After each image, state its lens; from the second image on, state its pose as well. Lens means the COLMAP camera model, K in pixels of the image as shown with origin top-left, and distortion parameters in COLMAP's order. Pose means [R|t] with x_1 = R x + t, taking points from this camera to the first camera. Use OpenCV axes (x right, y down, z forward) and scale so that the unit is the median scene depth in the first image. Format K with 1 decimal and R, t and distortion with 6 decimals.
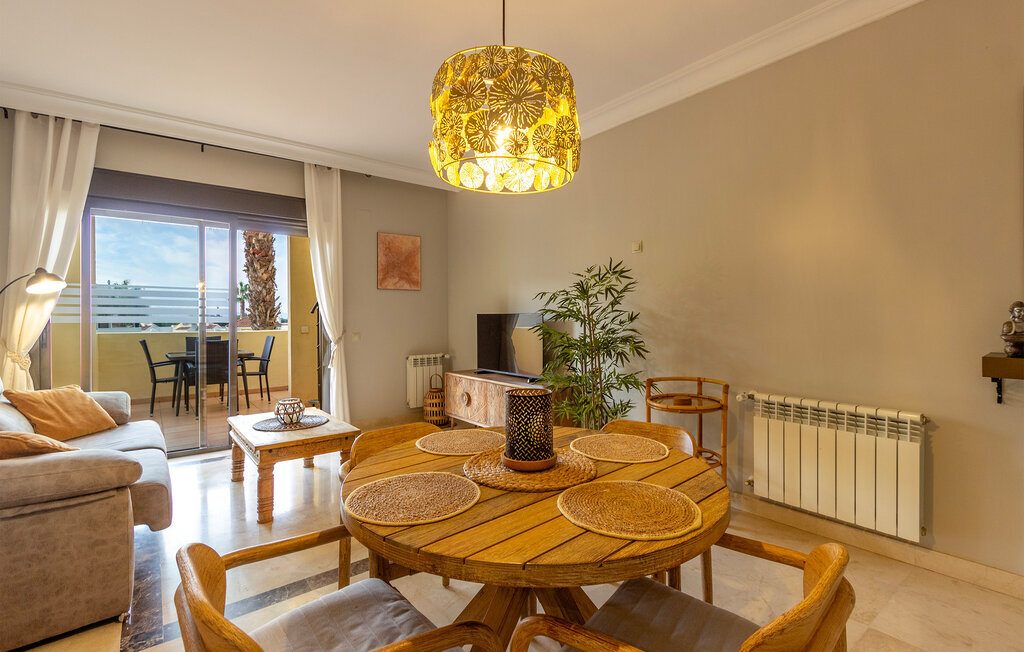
lens RADIAL K [[469.2, 0, 512.0], [0, 469.2, 326.0], [0, 0, 1]] dist [0.002537, 0.000109]
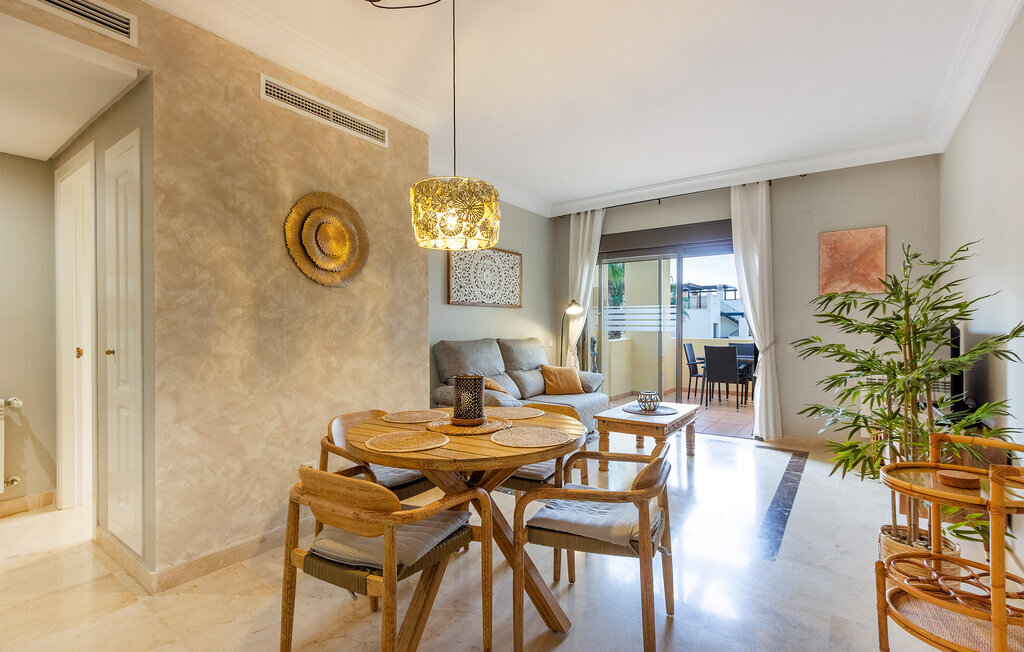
lens RADIAL K [[469.2, 0, 512.0], [0, 469.2, 326.0], [0, 0, 1]] dist [0.002537, 0.000109]
pose [[0.283422, -0.002291, -0.958993, 0.468162], [-0.018150, 0.999805, -0.007752, -0.002865], [0.958824, 0.019602, 0.283325, 0.200977]]
